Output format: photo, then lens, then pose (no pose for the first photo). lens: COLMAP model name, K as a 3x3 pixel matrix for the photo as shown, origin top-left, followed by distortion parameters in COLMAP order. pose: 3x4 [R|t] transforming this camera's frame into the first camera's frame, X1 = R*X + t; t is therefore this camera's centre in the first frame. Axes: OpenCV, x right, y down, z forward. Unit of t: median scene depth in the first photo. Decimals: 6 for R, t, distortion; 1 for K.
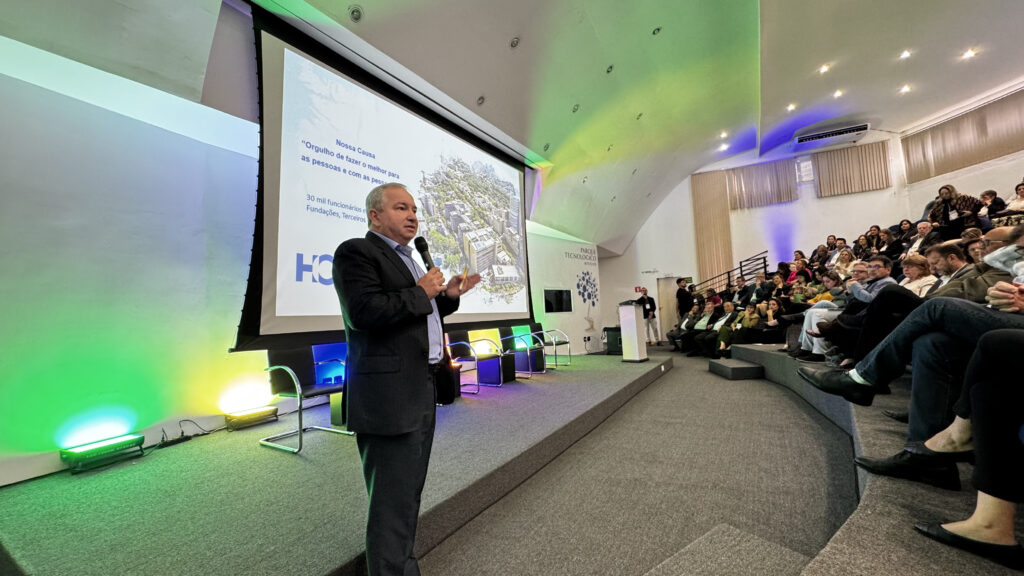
lens RADIAL K [[396.0, 0, 513.5], [0, 396.0, 289.4], [0, 0, 1]] dist [0.008463, 0.000136]
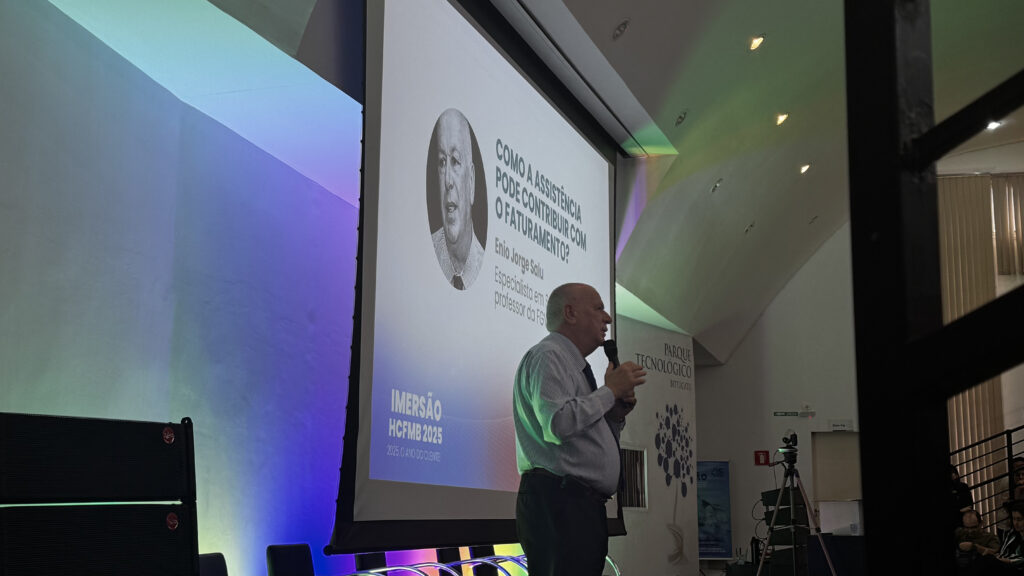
lens RADIAL K [[1238.3, 0, 516.8], [0, 1238.3, 286.3], [0, 0, 1]] dist [0.133159, 0.000000]
pose [[0.974087, 0.090104, 0.207453, -0.244699], [-0.064988, 0.990044, -0.124861, 0.002338], [-0.216638, 0.108143, 0.970244, -0.174761]]
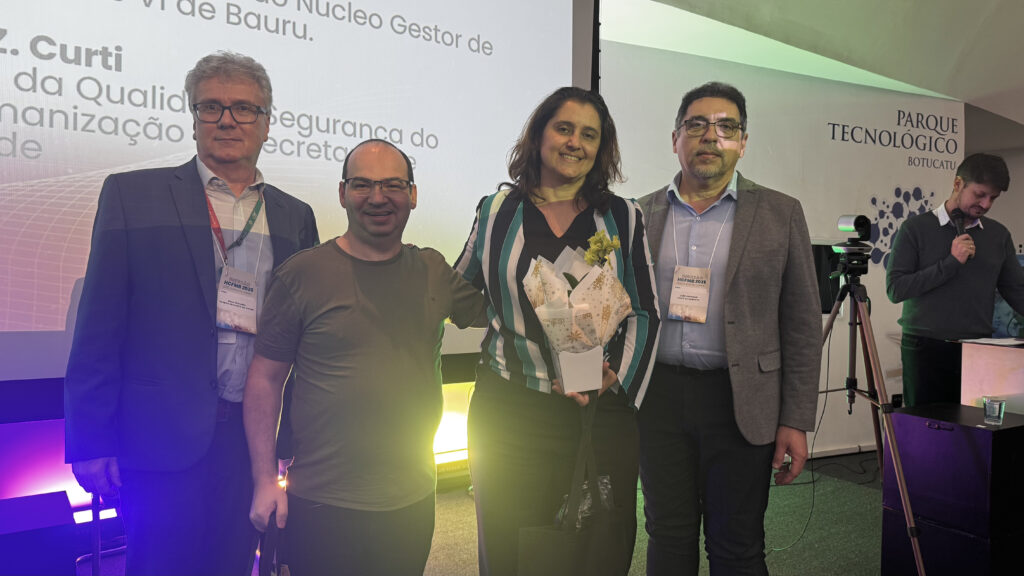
lens RADIAL K [[704.5, 0, 510.7], [0, 704.5, 287.7], [0, 0, 1]] dist [0.036470, -0.027250]
pose [[0.916626, 0.082072, -0.391229, 0.127738], [-0.044005, 0.993465, 0.105309, -0.012660], [0.397315, -0.079313, 0.914248, 0.379249]]
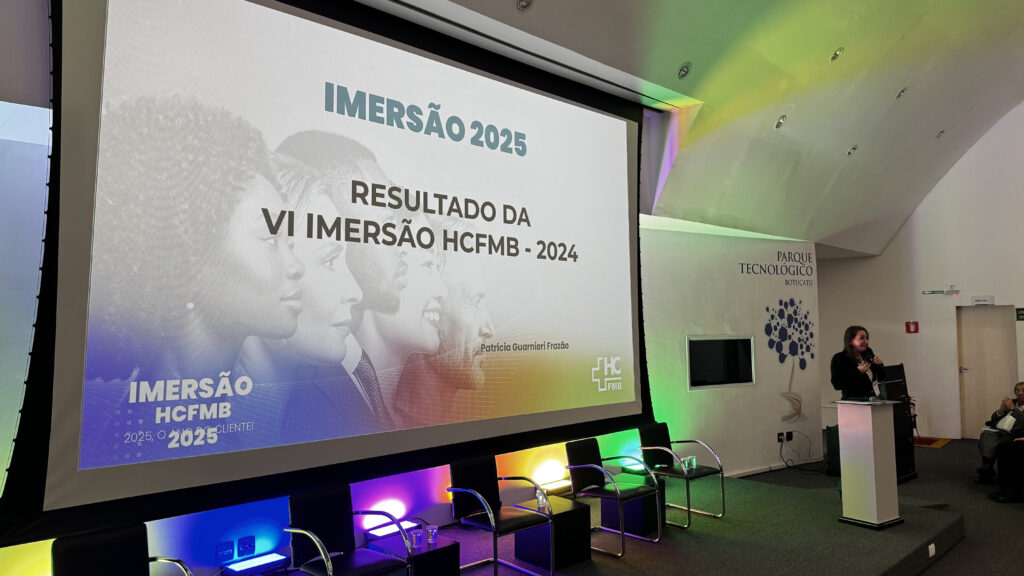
lens RADIAL K [[704.5, 0, 517.7], [0, 704.5, 292.3], [0, 0, 1]] dist [0.036470, -0.027250]
pose [[0.971663, 0.029137, -0.234568, 0.067116], [-0.024184, 0.999420, 0.023965, -0.070803], [0.235130, -0.017613, 0.971804, 0.069448]]
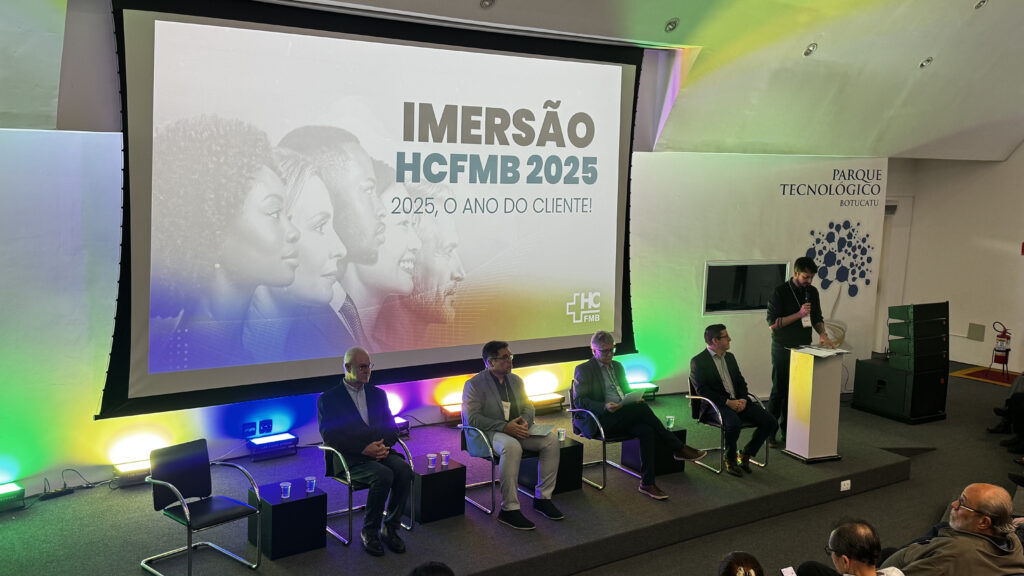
lens RADIAL K [[952.3, 0, 528.4], [0, 952.3, 302.3], [0, 0, 1]] dist [0.085338, -0.029308]
pose [[0.924191, 0.143459, -0.353963, 0.271540], [-0.063609, 0.971647, 0.227721, -0.194801], [0.376595, -0.187942, 0.907113, -0.161442]]
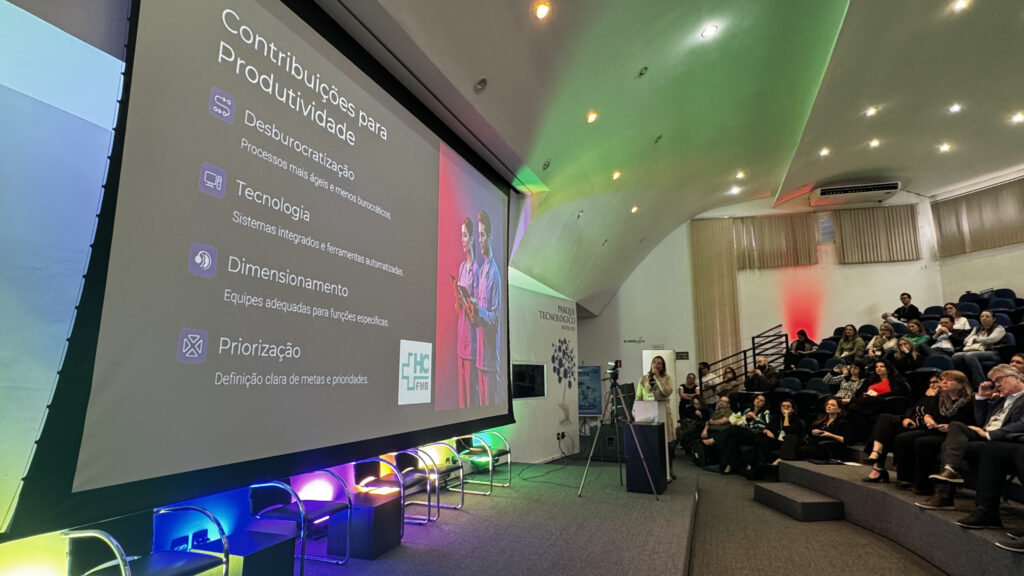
lens RADIAL K [[522.2, 0, 510.0], [0, 522.2, 294.2], [0, 0, 1]] dist [0.008178, -0.001273]
pose [[0.982431, 0.074199, 0.171243, -0.082743], [-0.057381, 0.993214, -0.101158, -0.026014], [-0.177587, 0.089554, 0.980022, 0.093222]]
